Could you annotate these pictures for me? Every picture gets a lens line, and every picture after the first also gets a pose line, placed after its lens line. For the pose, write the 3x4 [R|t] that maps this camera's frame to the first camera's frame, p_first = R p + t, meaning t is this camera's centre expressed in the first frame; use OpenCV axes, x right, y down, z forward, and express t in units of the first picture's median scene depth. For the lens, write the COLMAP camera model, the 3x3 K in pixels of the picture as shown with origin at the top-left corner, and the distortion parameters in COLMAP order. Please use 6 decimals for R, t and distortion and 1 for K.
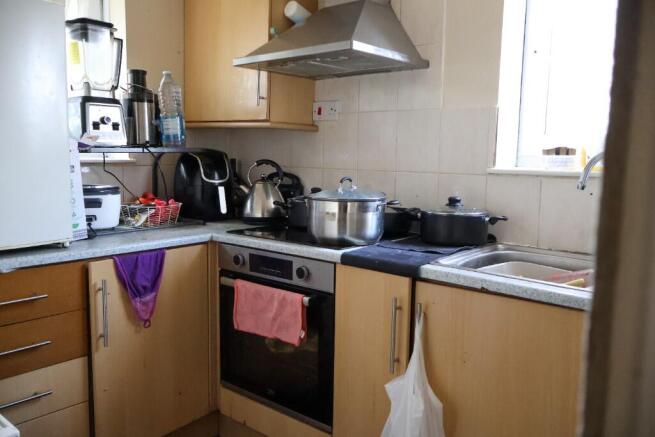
lens RADIAL K [[547.5, 0, 324.7], [0, 547.5, 216.3], [0, 0, 1]] dist [-0.000082, 0.001903]
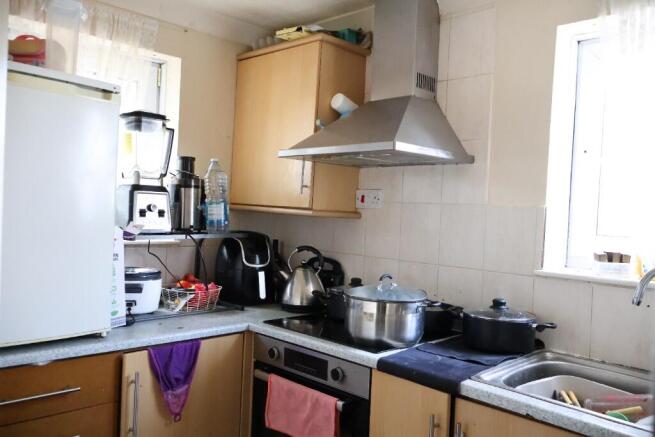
lens RADIAL K [[547.5, 0, 327.4], [0, 547.5, 219.2], [0, 0, 1]] dist [-0.000082, 0.001903]
pose [[0.996251, 0.031389, -0.080617, 0.010302], [-0.039682, 0.993845, -0.103425, -0.063355], [0.076875, 0.106237, 0.991365, 0.012384]]
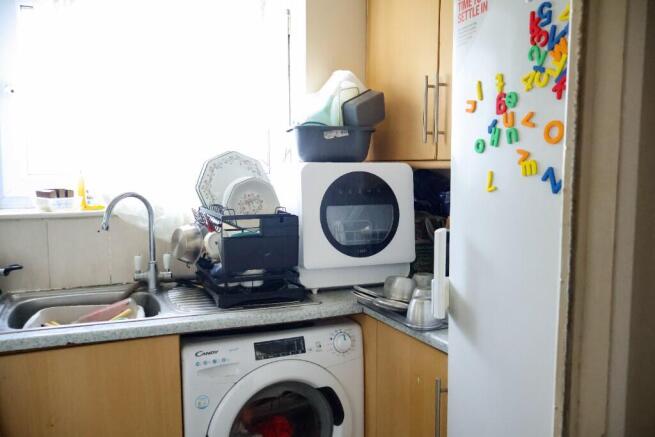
lens RADIAL K [[547.5, 0, 327.9], [0, 547.5, 219.3], [0, 0, 1]] dist [-0.000082, 0.001903]
pose [[0.436218, -0.100333, 0.894230, -0.263040], [0.114617, 0.991865, 0.055376, -0.065828], [-0.892512, 0.078338, 0.444169, 0.088766]]
